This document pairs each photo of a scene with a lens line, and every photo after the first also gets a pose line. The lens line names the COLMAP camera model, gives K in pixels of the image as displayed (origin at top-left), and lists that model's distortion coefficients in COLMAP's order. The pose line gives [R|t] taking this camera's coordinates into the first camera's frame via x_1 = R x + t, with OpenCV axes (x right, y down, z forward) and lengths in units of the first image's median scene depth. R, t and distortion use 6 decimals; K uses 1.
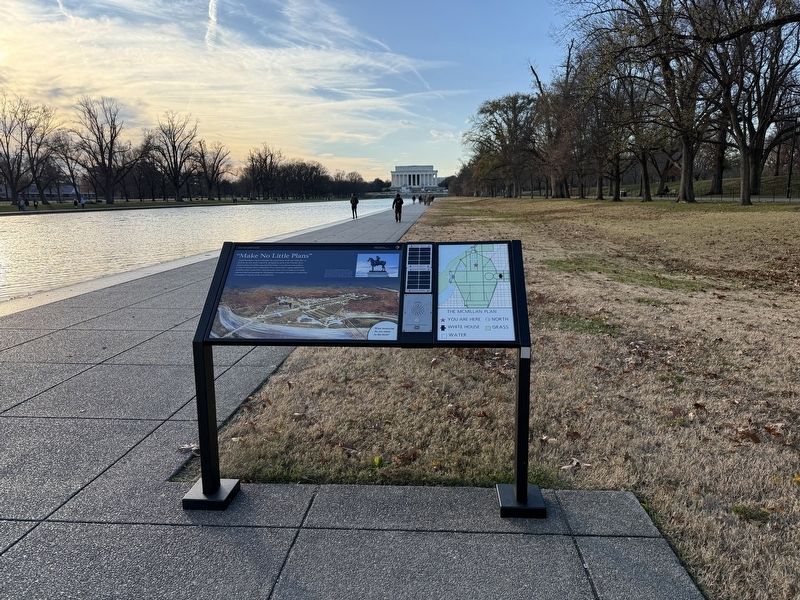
lens RADIAL K [[554.2, 0, 402.0], [0, 554.2, 298.5], [0, 0, 1]] dist [0.002685, -0.008167]
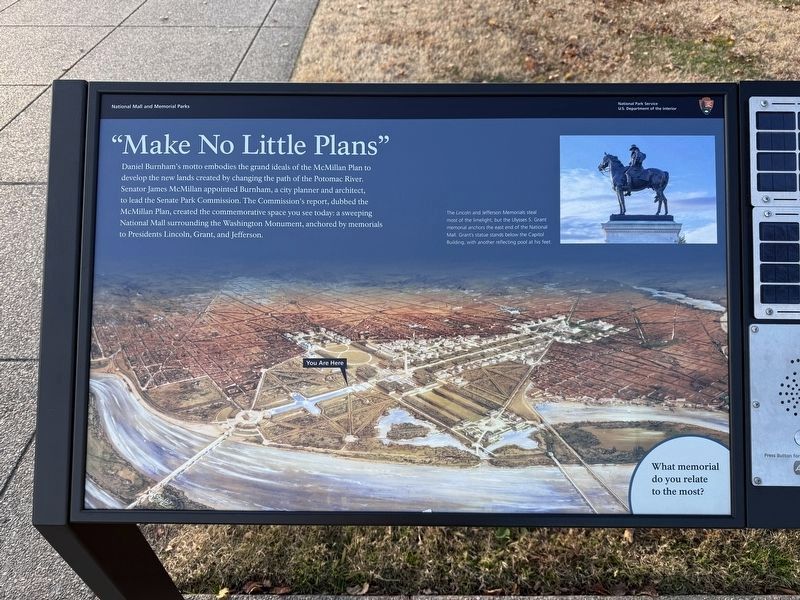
lens RADIAL K [[554.2, 0, 397.3], [0, 554.2, 302.2], [0, 0, 1]] dist [0.002685, -0.008167]
pose [[0.999188, -0.034169, 0.021330, -0.178495], [0.017067, 0.838789, 0.544189, -0.171799], [-0.036486, -0.543383, 0.838692, 0.778048]]
